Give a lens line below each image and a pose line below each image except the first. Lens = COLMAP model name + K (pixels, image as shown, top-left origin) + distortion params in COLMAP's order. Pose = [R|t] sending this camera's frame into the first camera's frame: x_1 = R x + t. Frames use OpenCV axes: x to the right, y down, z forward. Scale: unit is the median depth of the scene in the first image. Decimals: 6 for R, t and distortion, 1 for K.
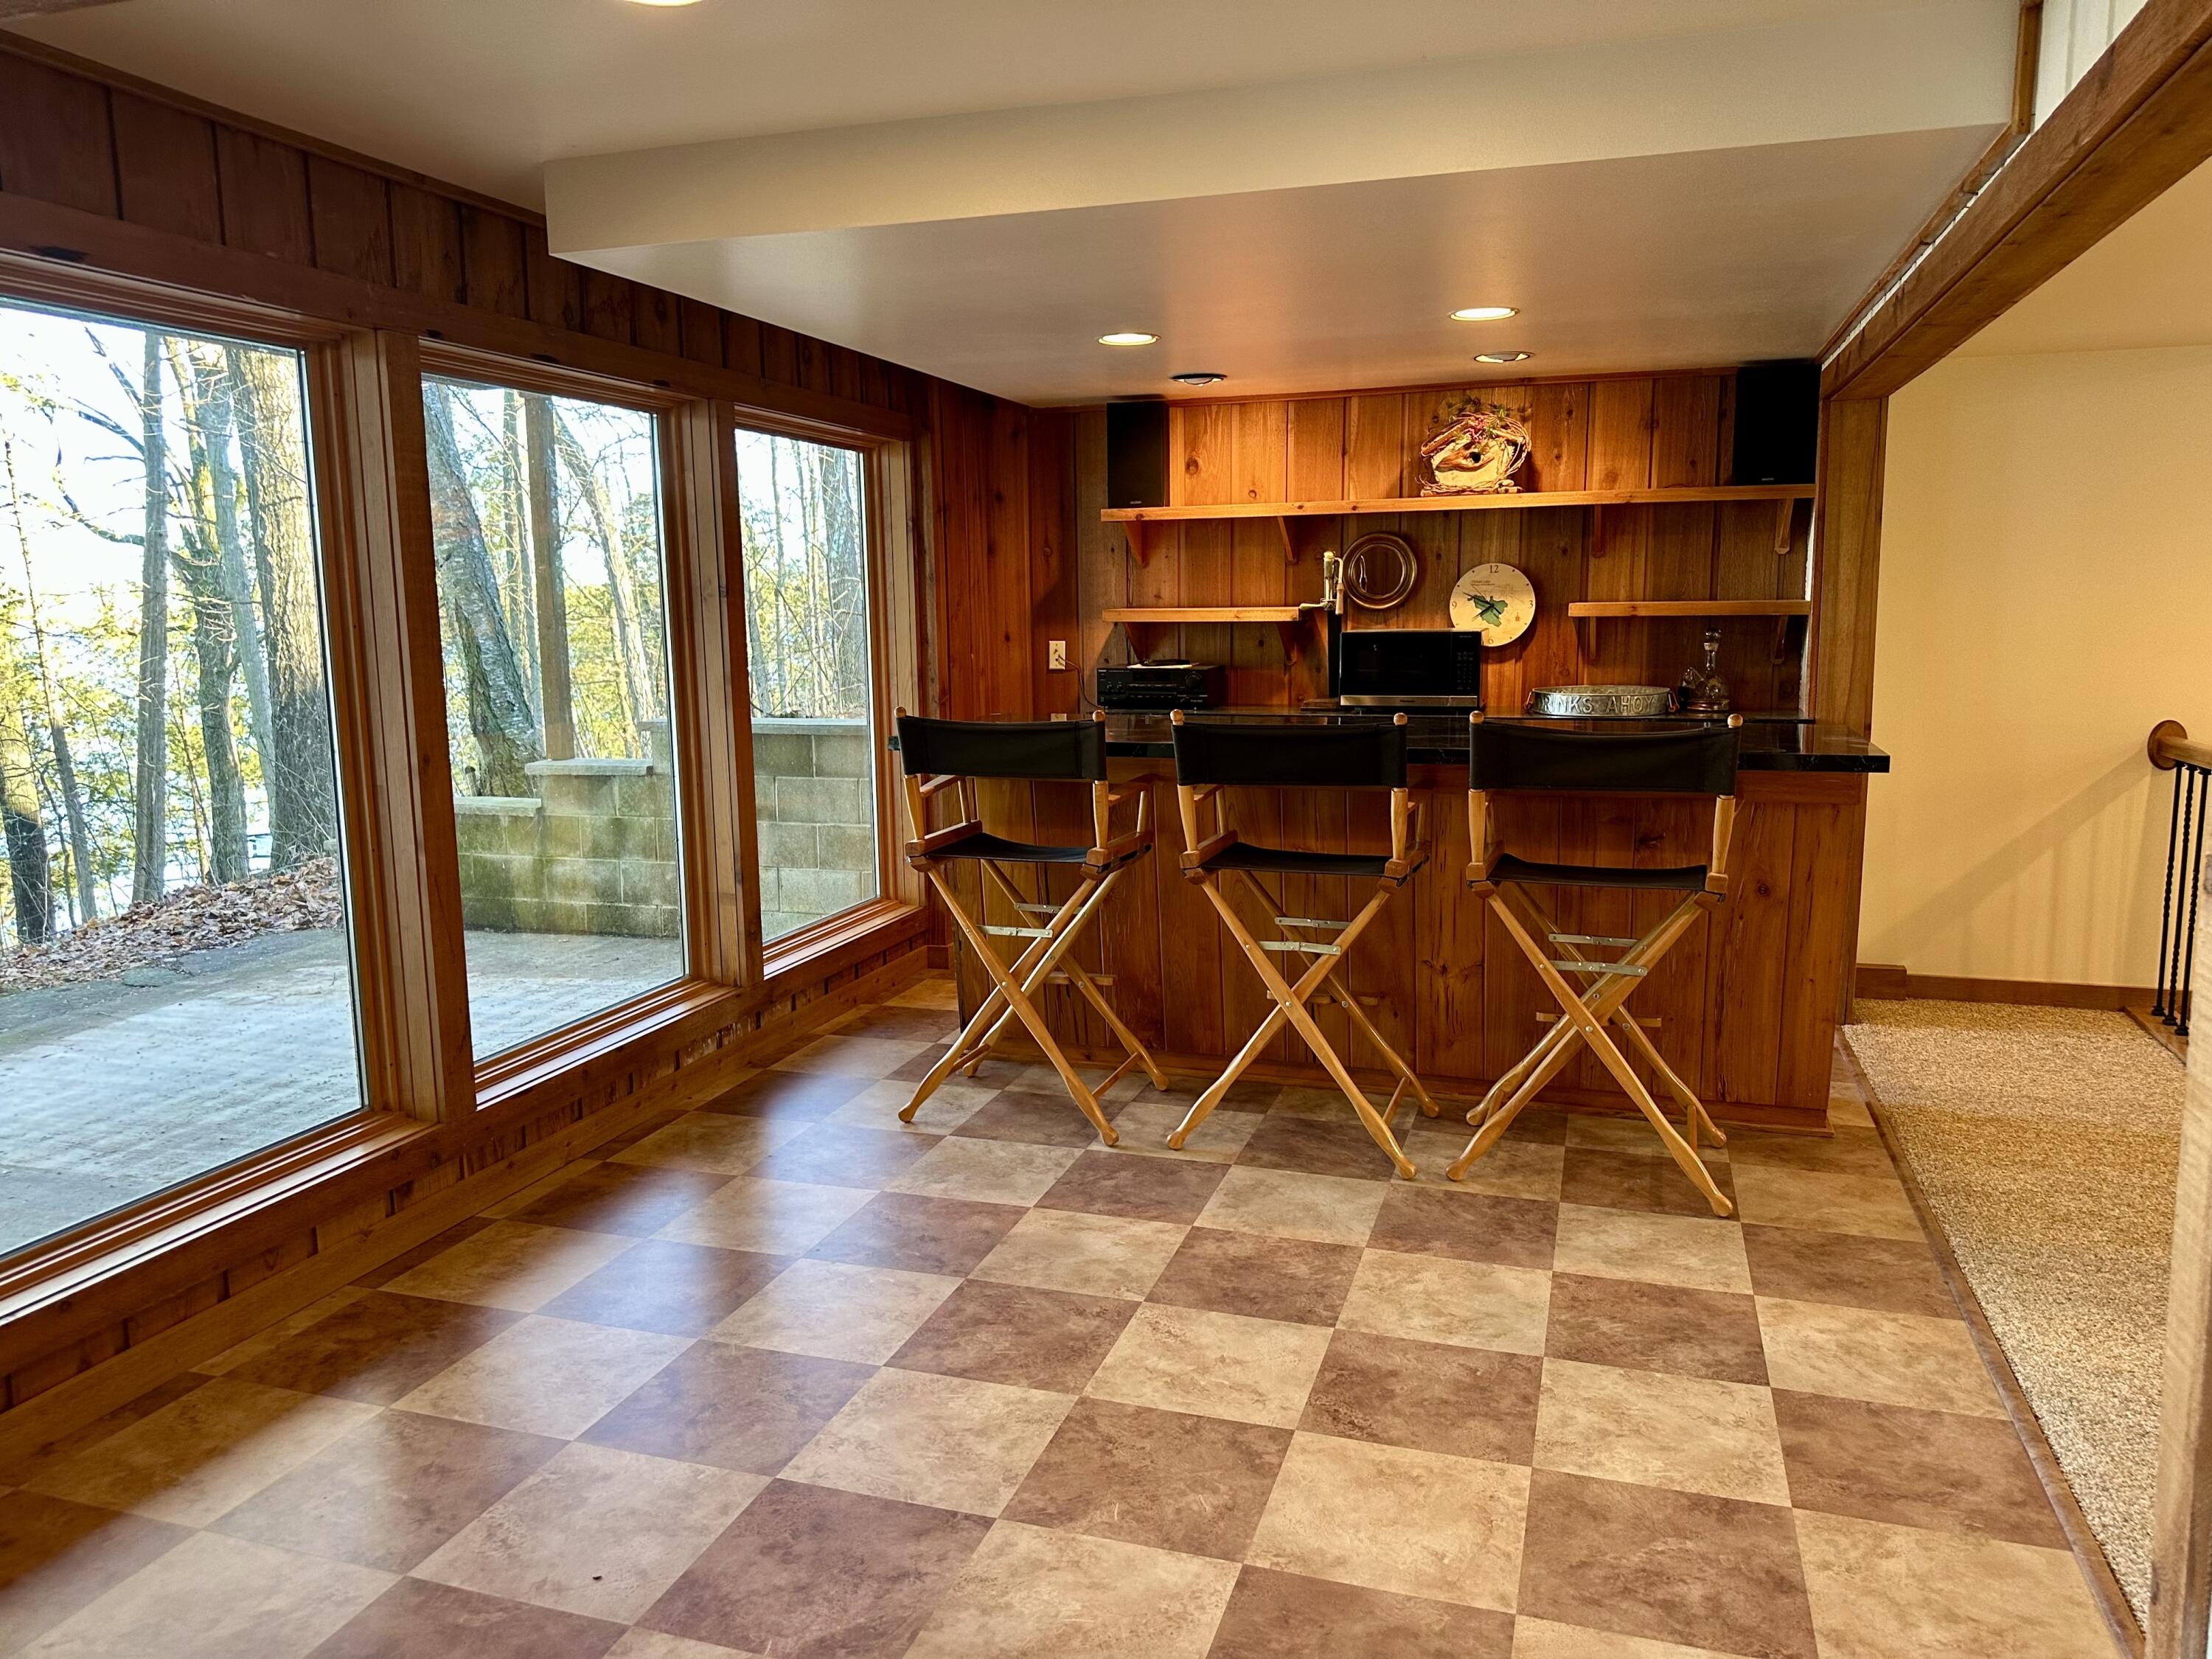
lens RADIAL K [[1546.2, 0, 1106.0], [0, 1546.2, 829.5], [0, 0, 1]] dist [0.118402, -0.168265]
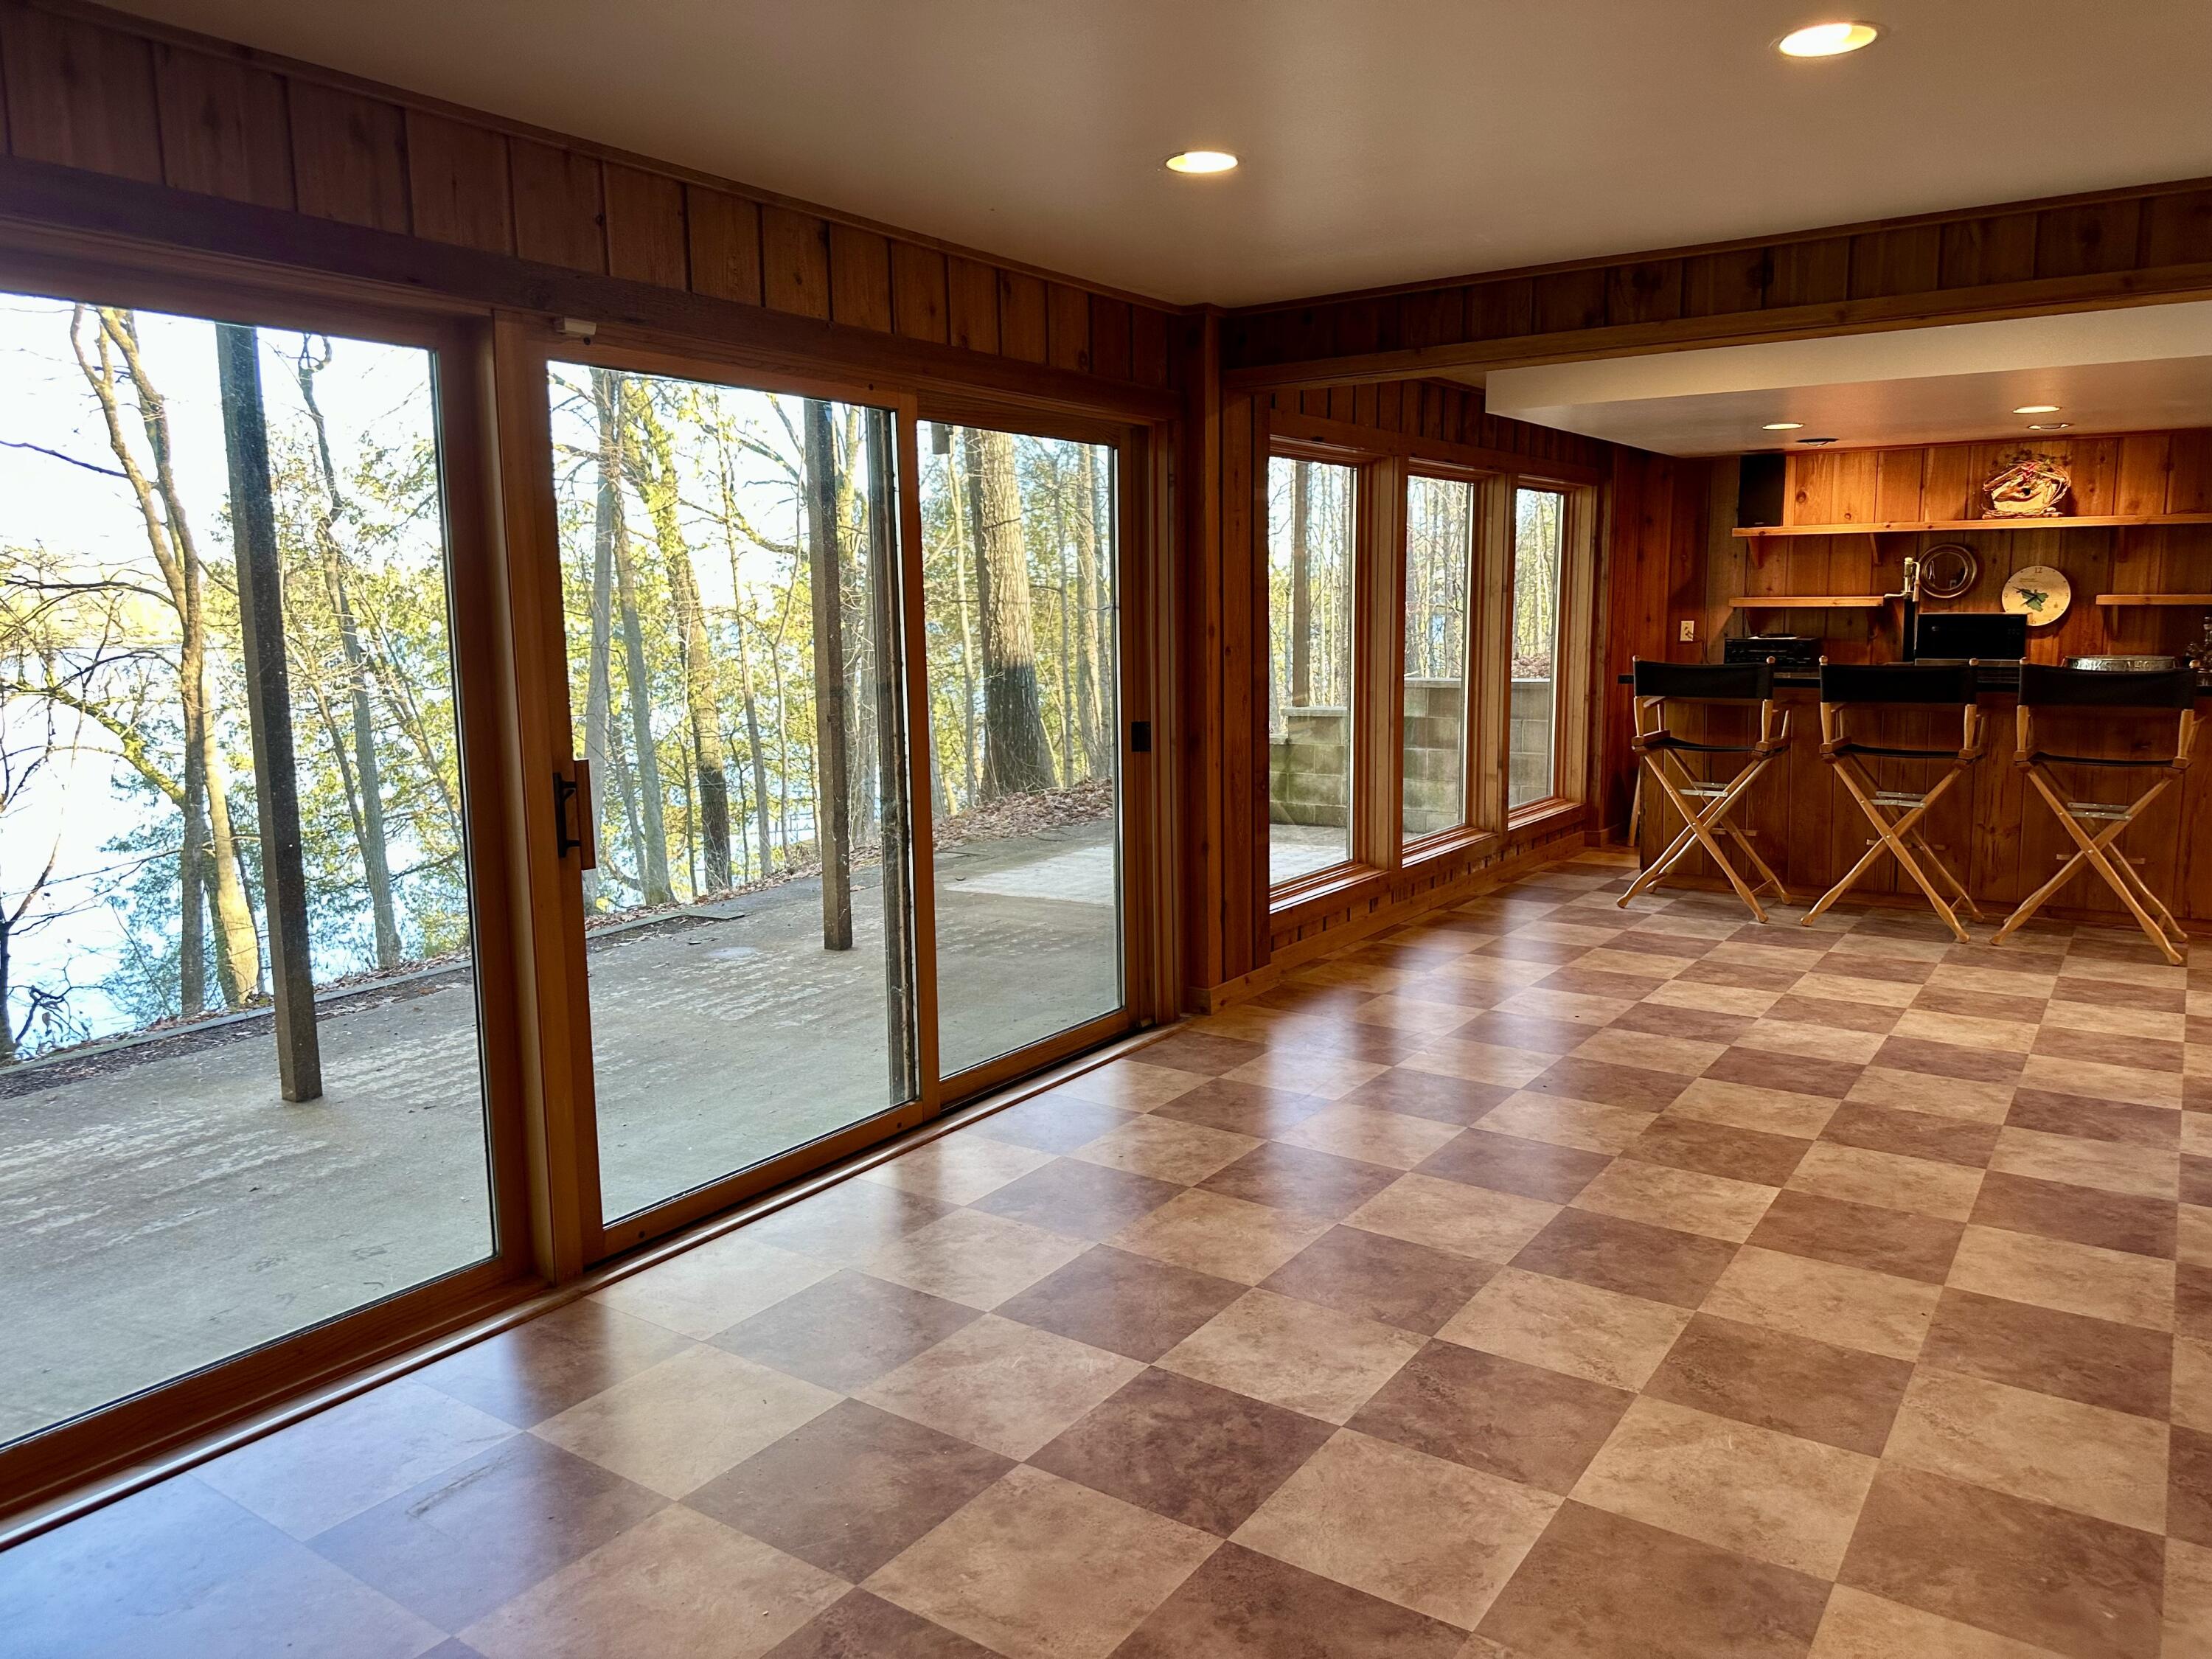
lens RADIAL K [[1548.3, 0, 1100.0], [0, 1548.3, 819.8], [0, 0, 1]] dist [0.021695, -0.044874]
pose [[0.956685, 0.042297, -0.288035, -0.146520], [-0.043431, 0.999053, 0.002452, 0.089635], [0.287866, 0.010164, 0.957617, -0.571942]]
